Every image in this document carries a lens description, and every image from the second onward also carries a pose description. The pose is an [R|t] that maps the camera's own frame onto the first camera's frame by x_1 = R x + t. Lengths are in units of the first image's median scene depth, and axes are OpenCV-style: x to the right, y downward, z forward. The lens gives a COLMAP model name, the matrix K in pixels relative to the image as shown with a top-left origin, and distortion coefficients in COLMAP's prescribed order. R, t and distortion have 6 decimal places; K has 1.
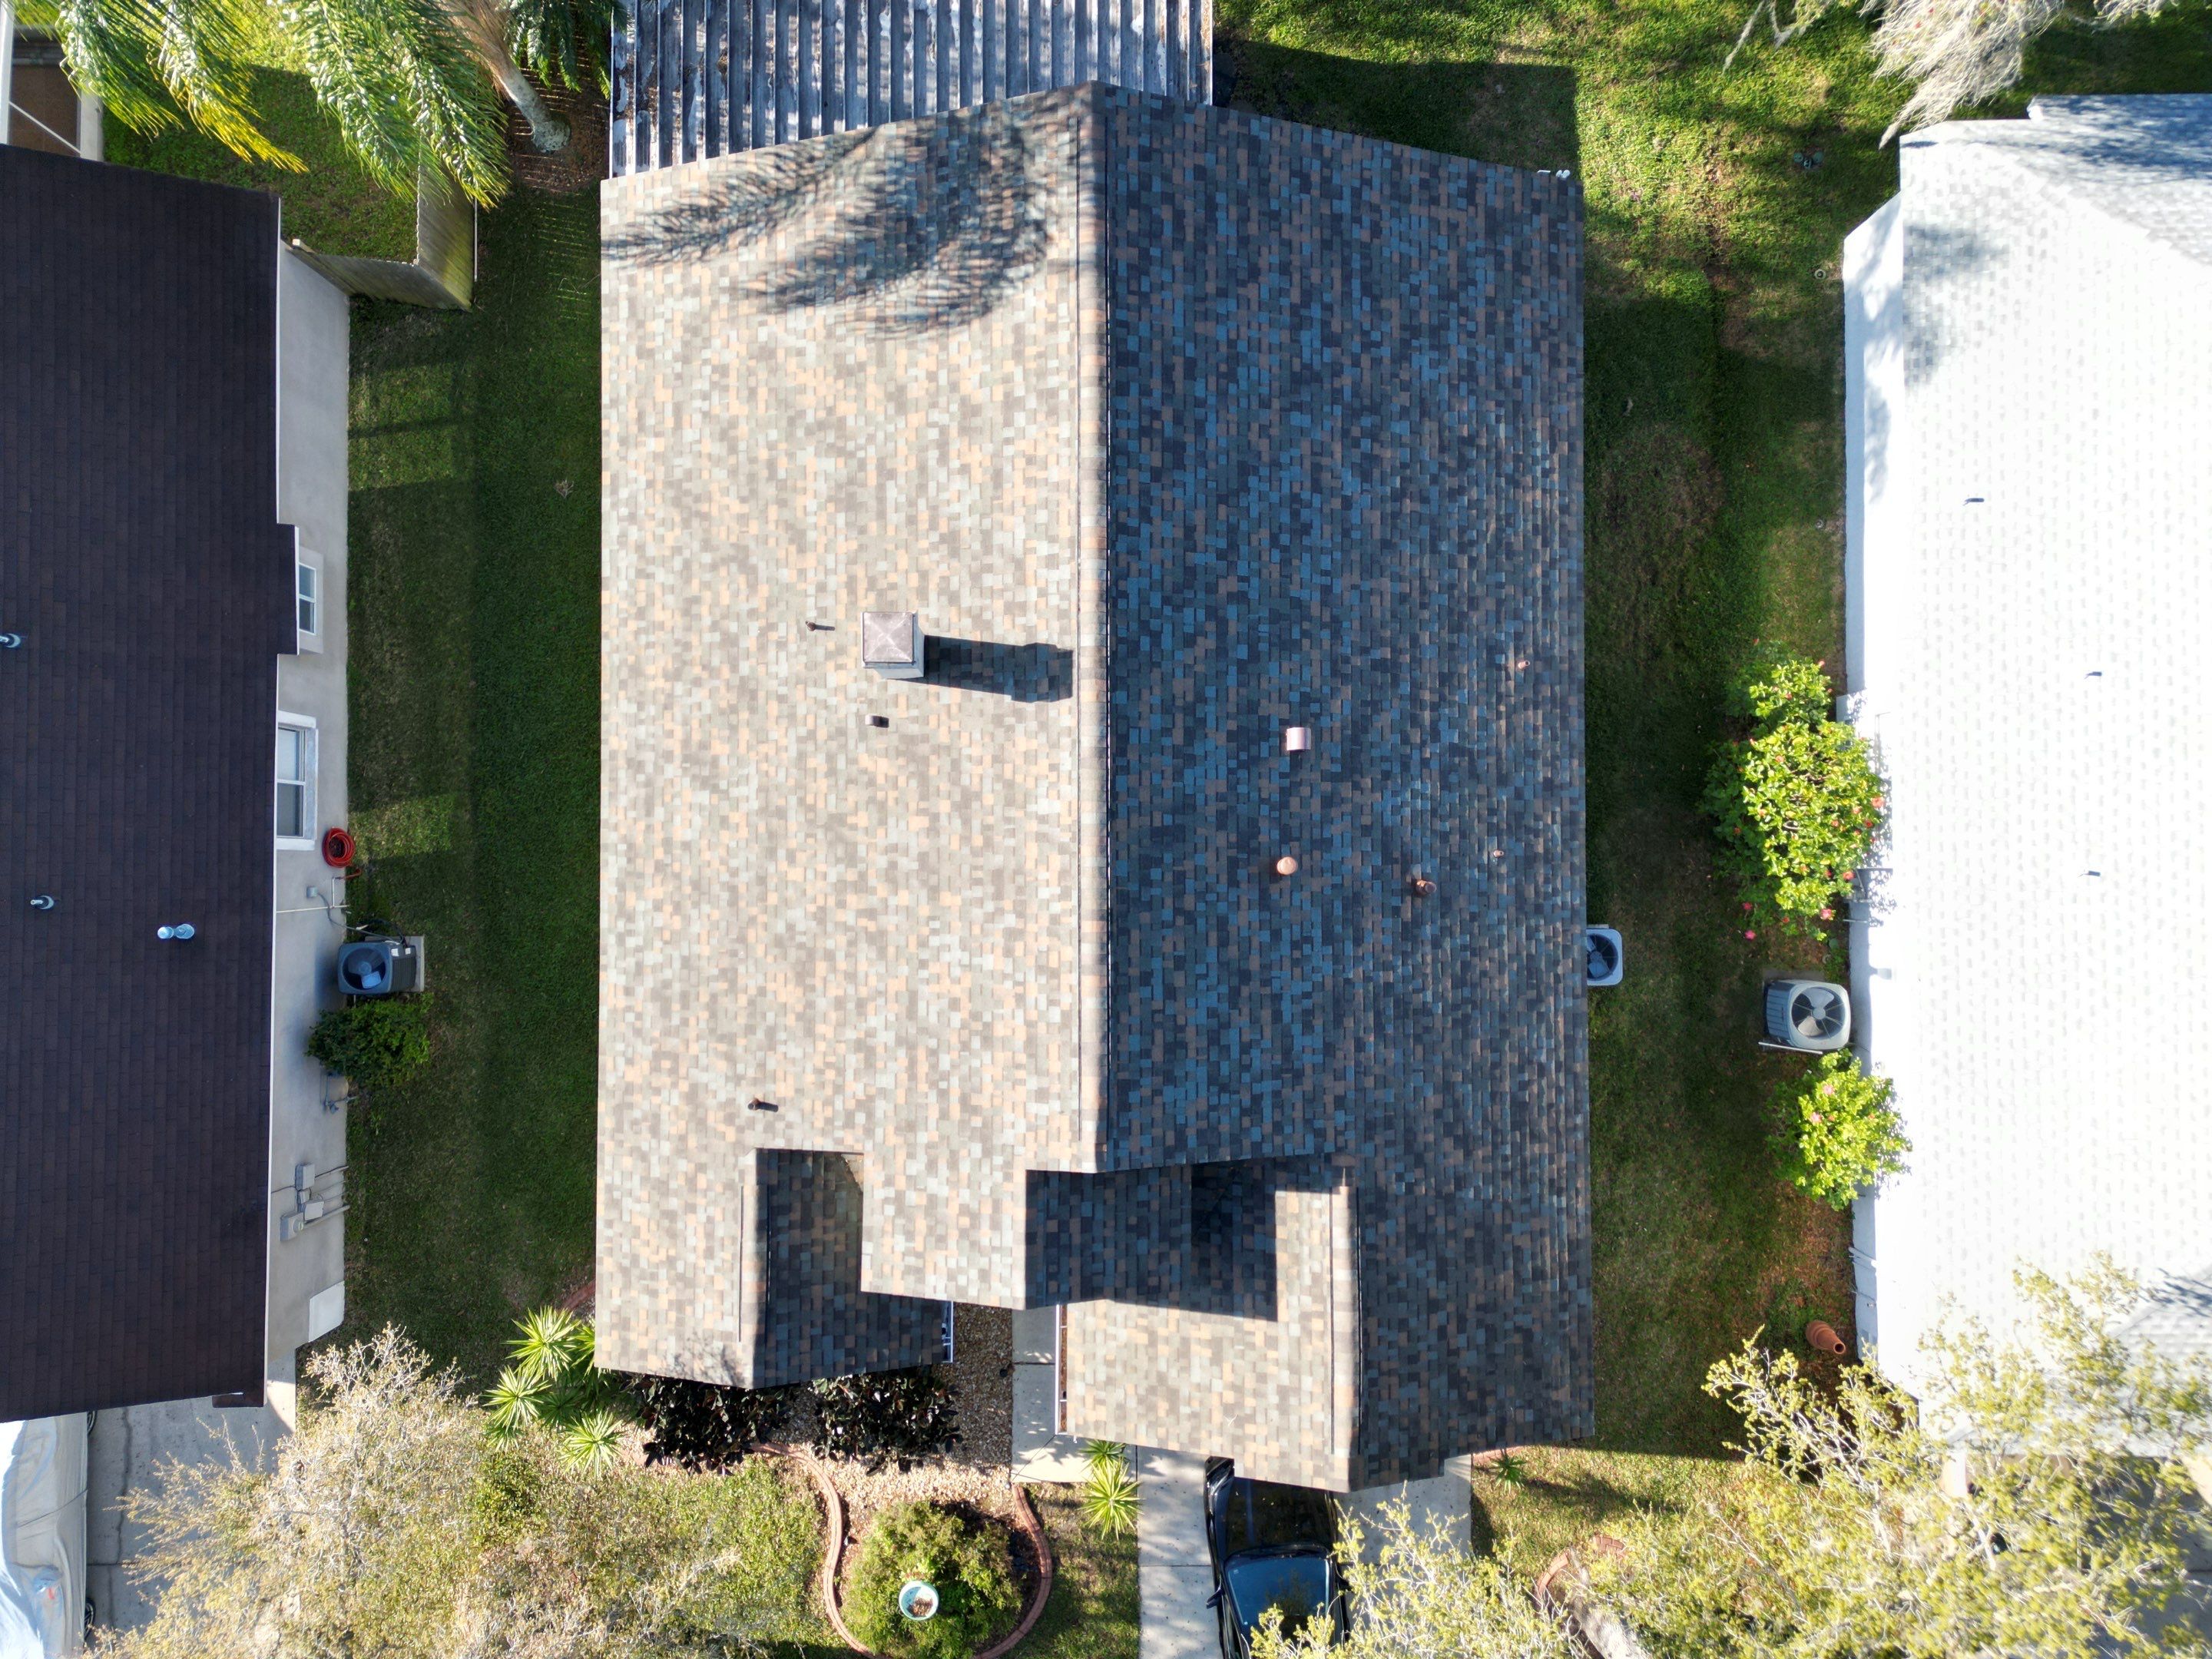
lens RADIAL K [[1560.7, 0, 1144.0], [0, 1560.7, 870.7], [0, 0, 1]] dist [0.072676, -0.071363]
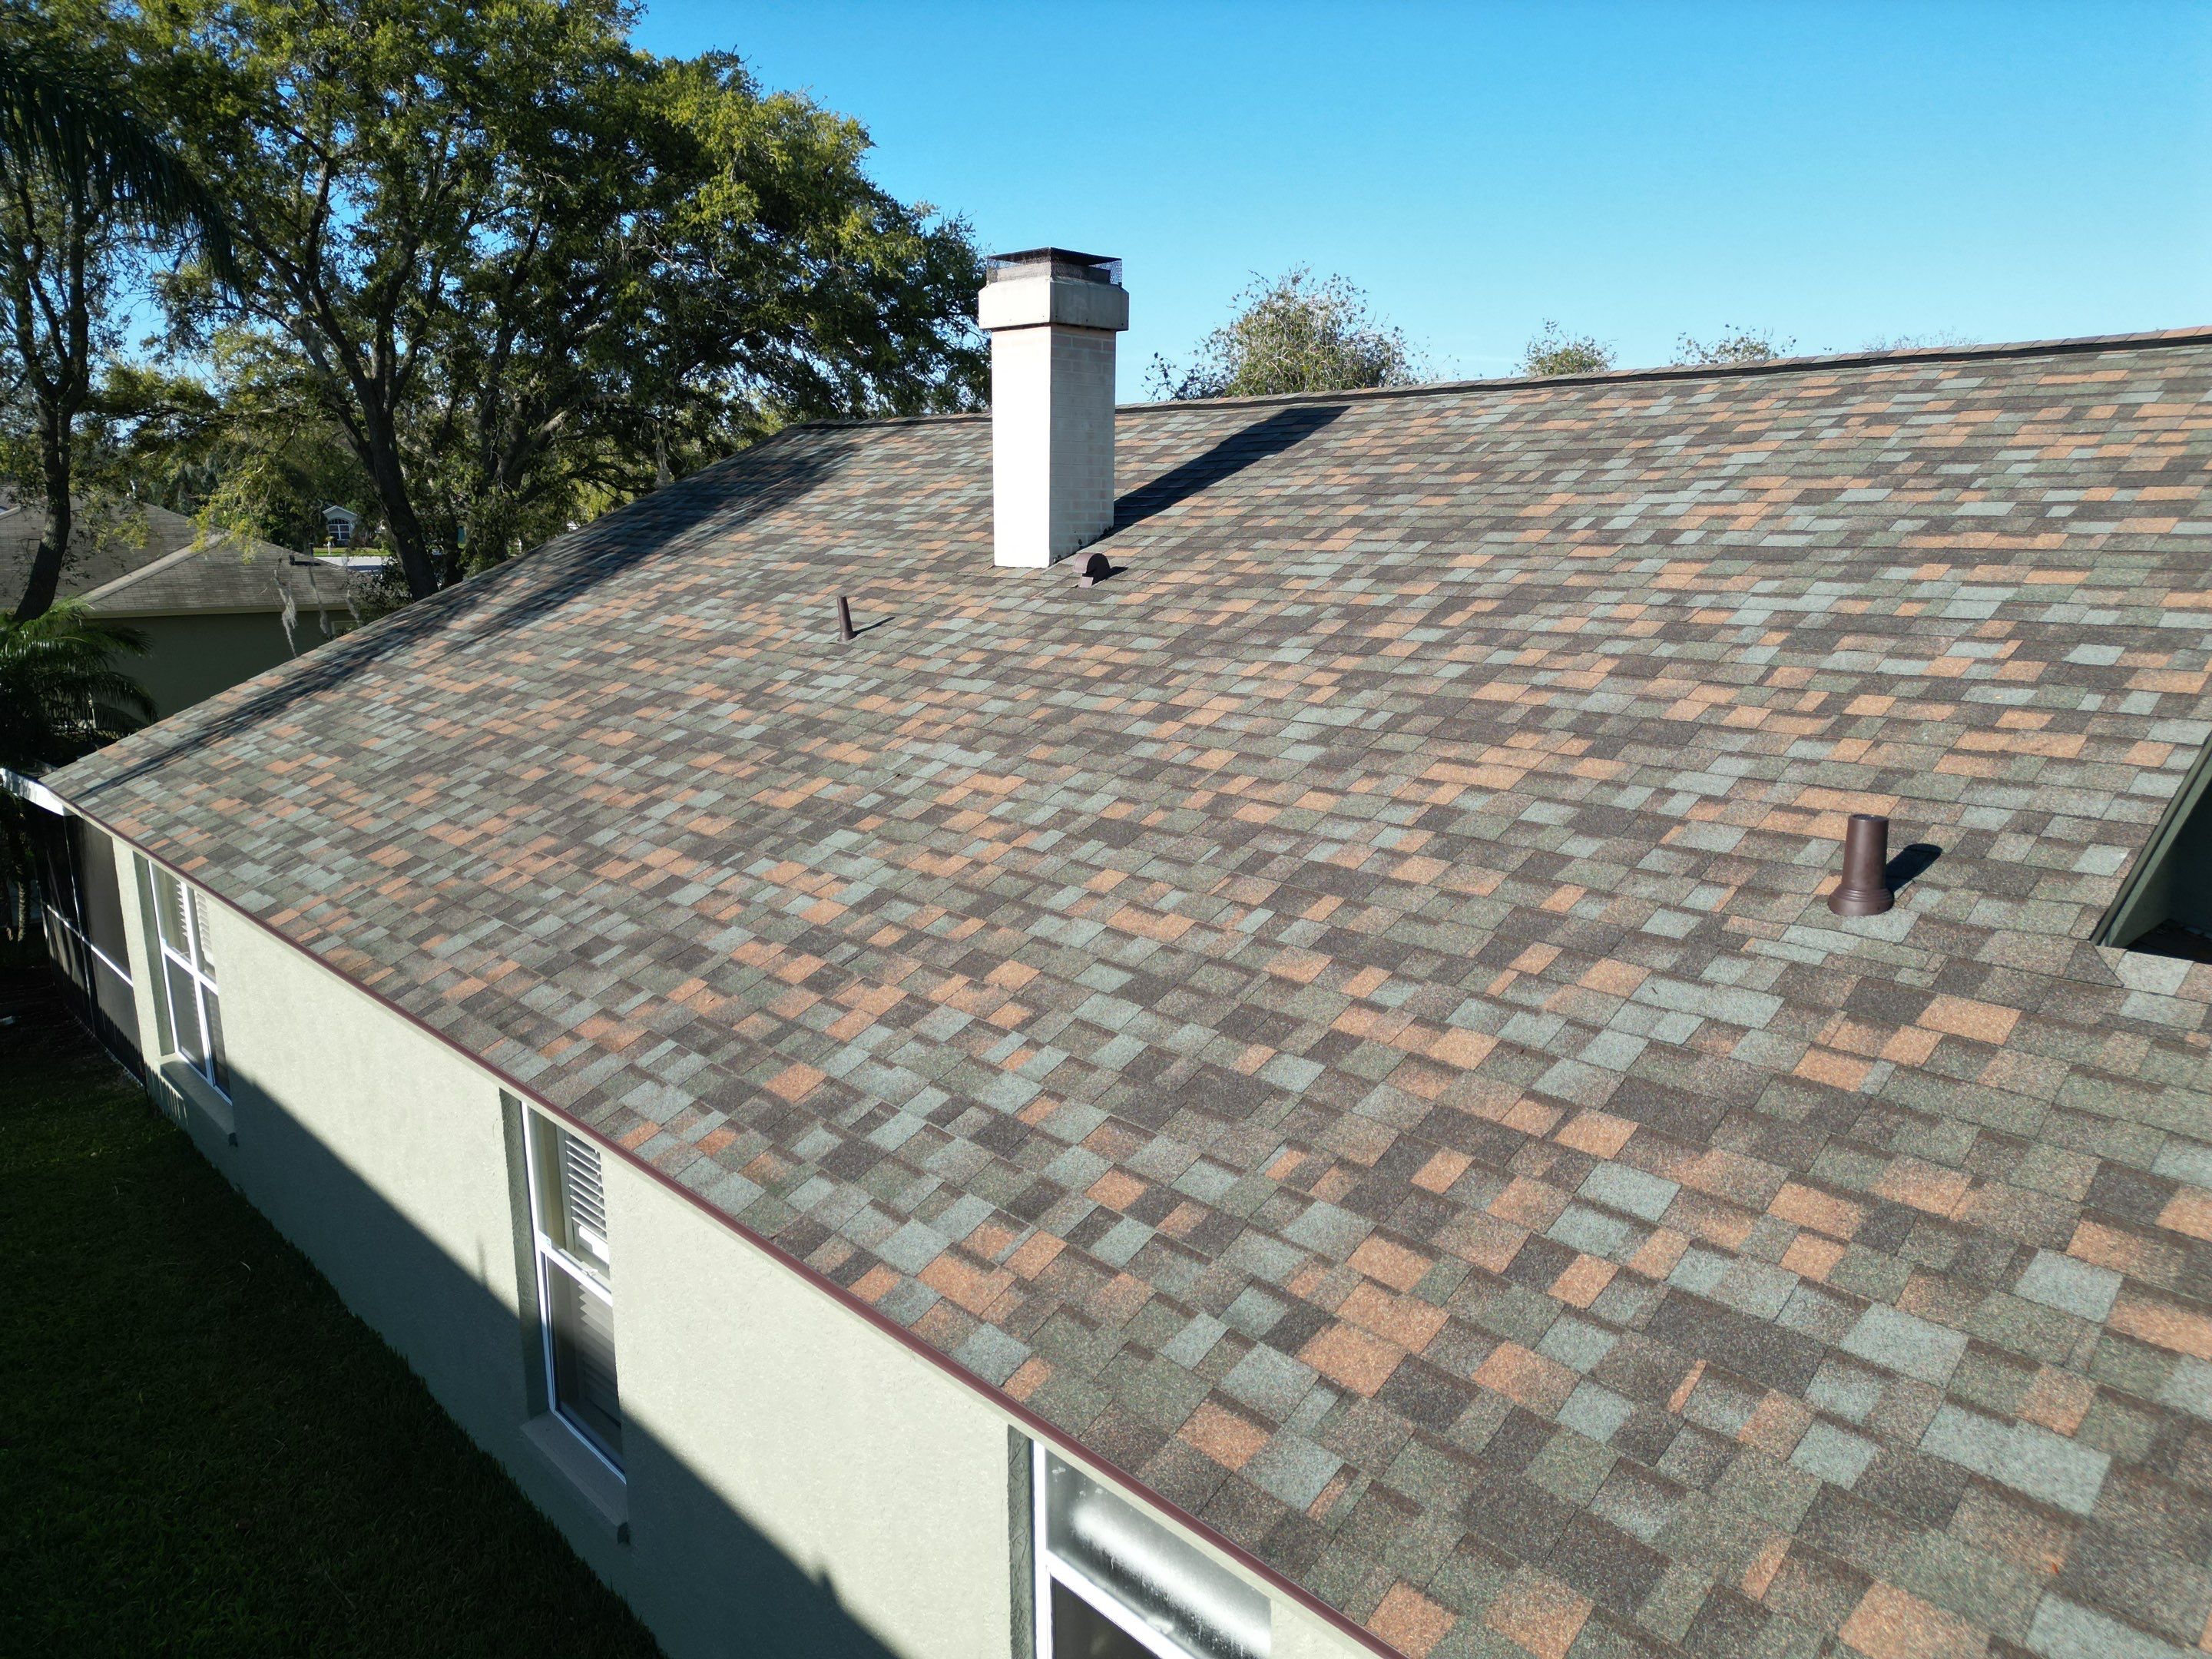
lens RADIAL K [[1560.7, 0, 1107.0], [0, 1560.7, 825.7], [0, 0, 1]] dist [0.072676, -0.071363]
pose [[0.727648, -0.162070, 0.666530, -0.487506], [0.685930, 0.164267, -0.708884, 0.240164], [0.005400, 0.973011, 0.230697, 0.979963]]
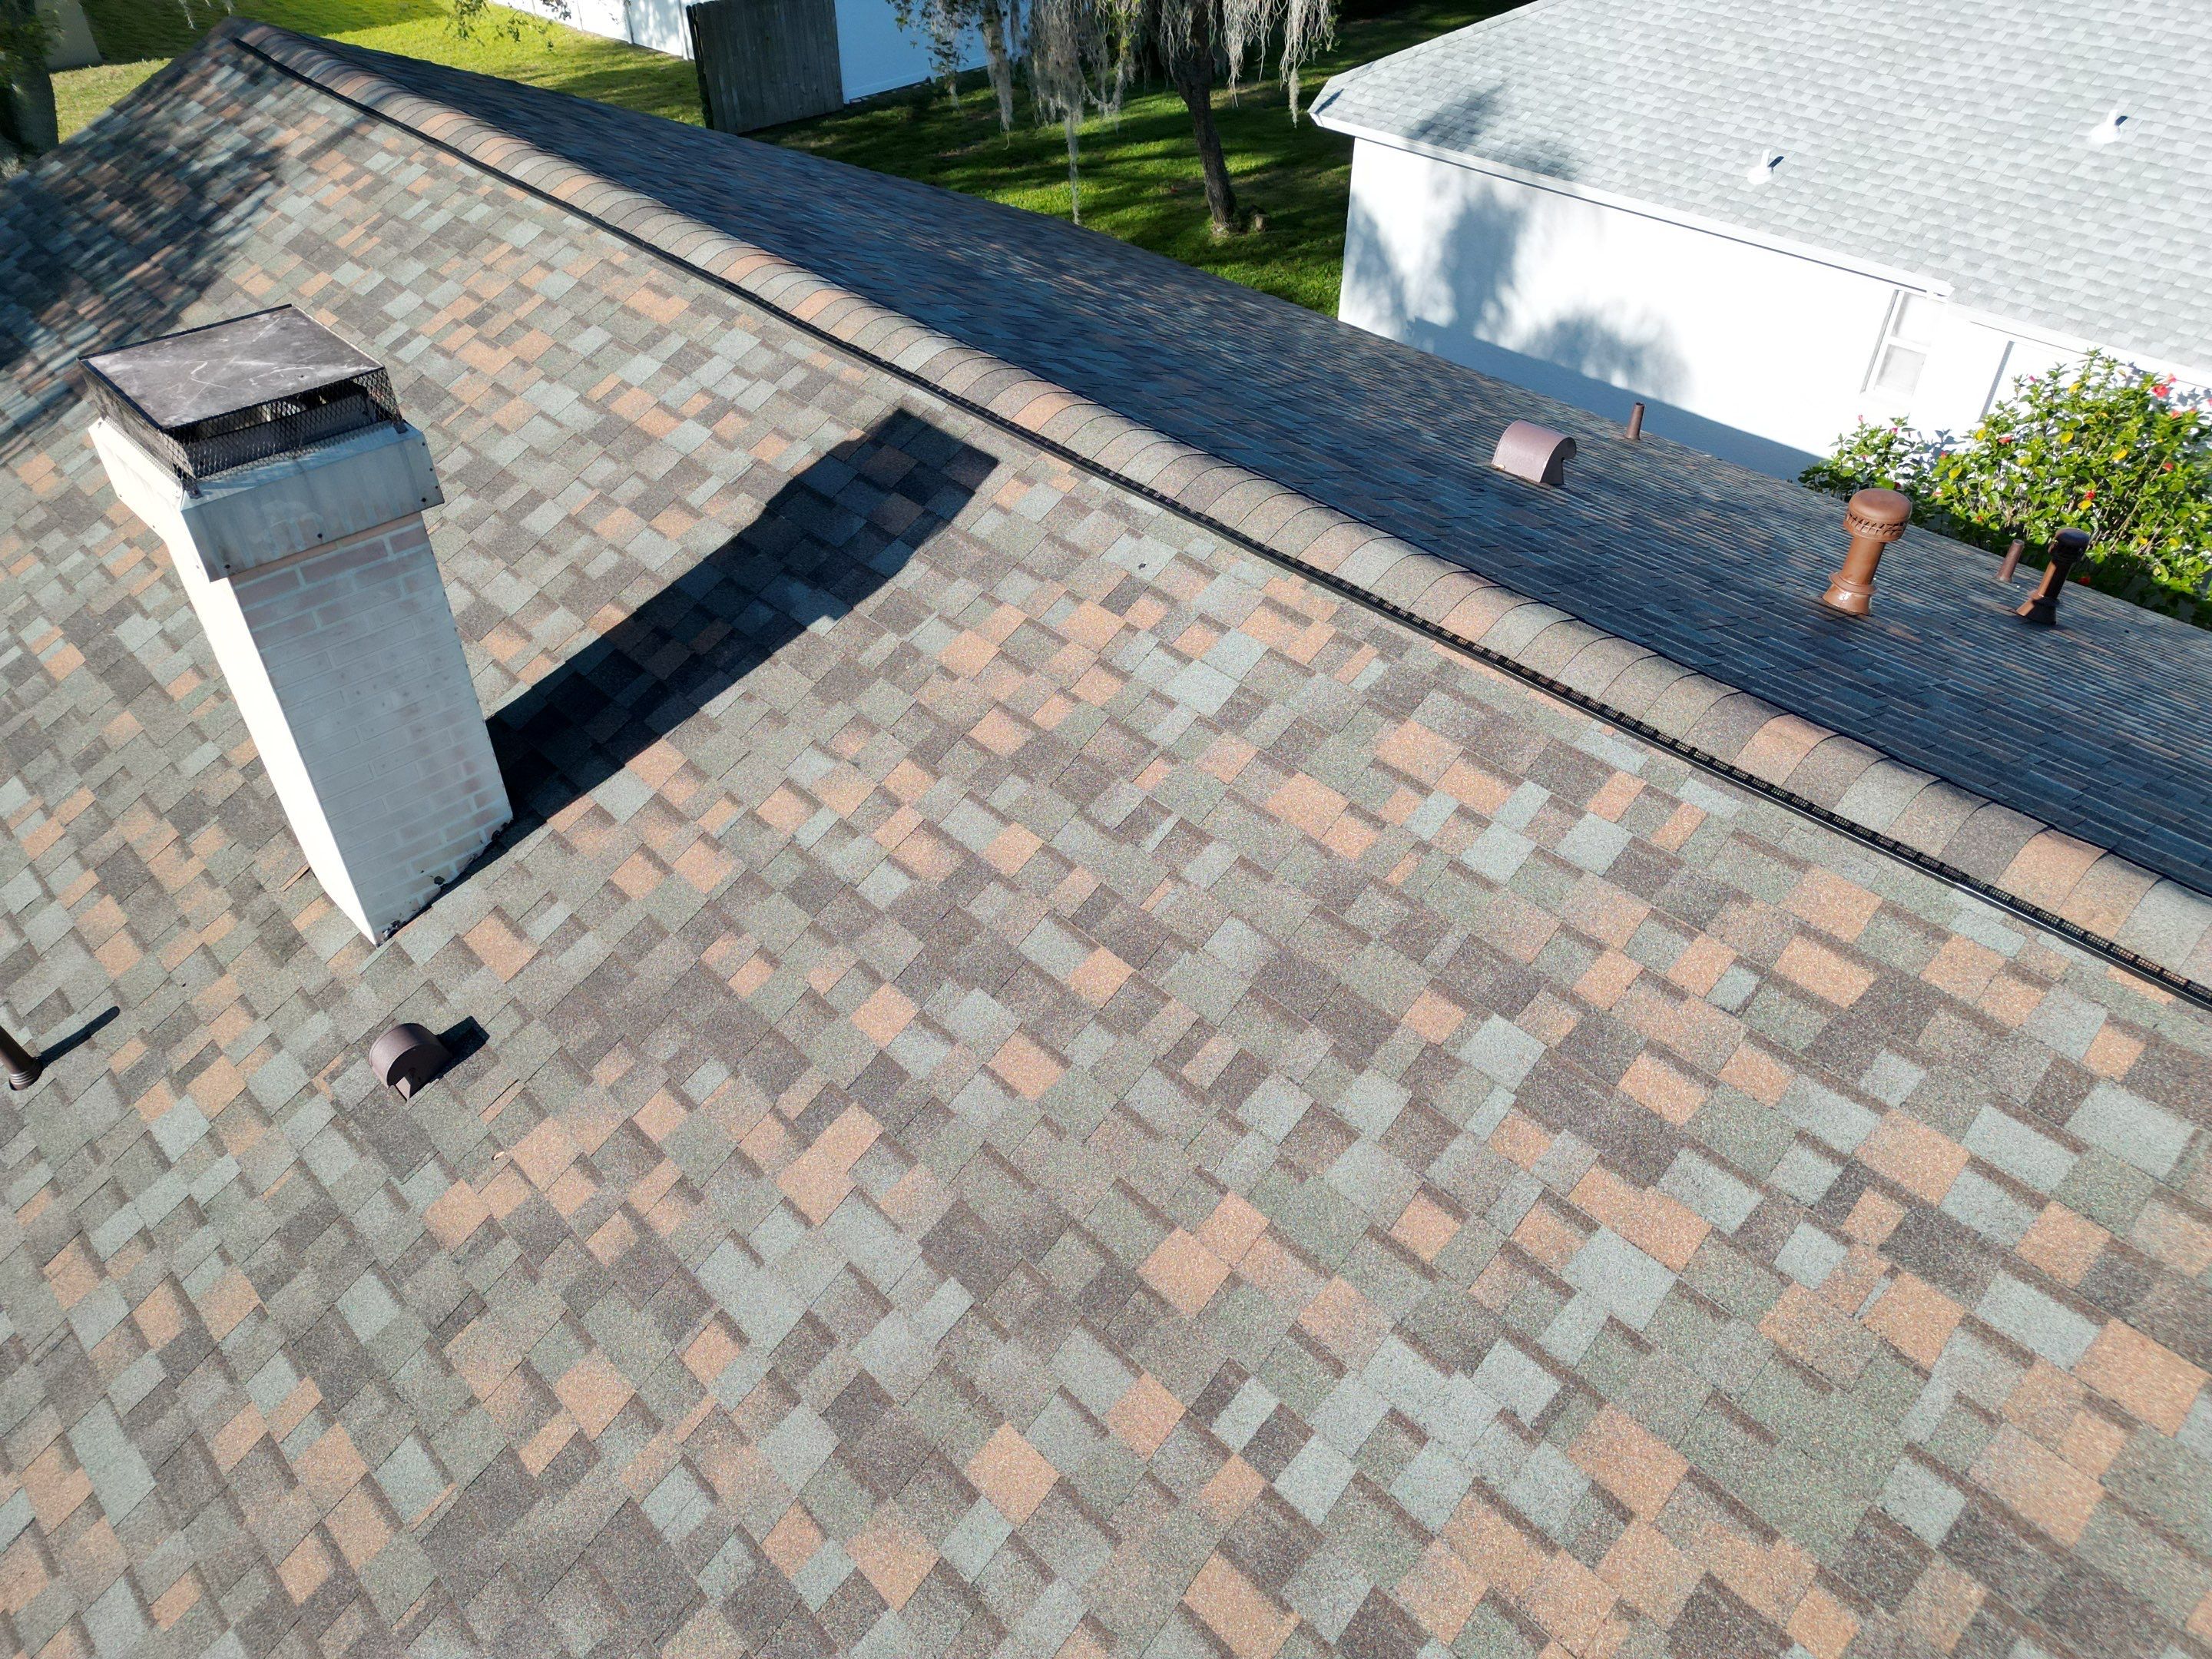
lens RADIAL K [[1560.7, 0, 1101.2], [0, 1560.7, 826.6], [0, 0, 1]] dist [0.072676, -0.071363]
pose [[0.718817, -0.466777, 0.515191, -0.207281], [0.695144, 0.473259, -0.541110, 0.088932], [0.008759, 0.747091, 0.664664, 0.826944]]
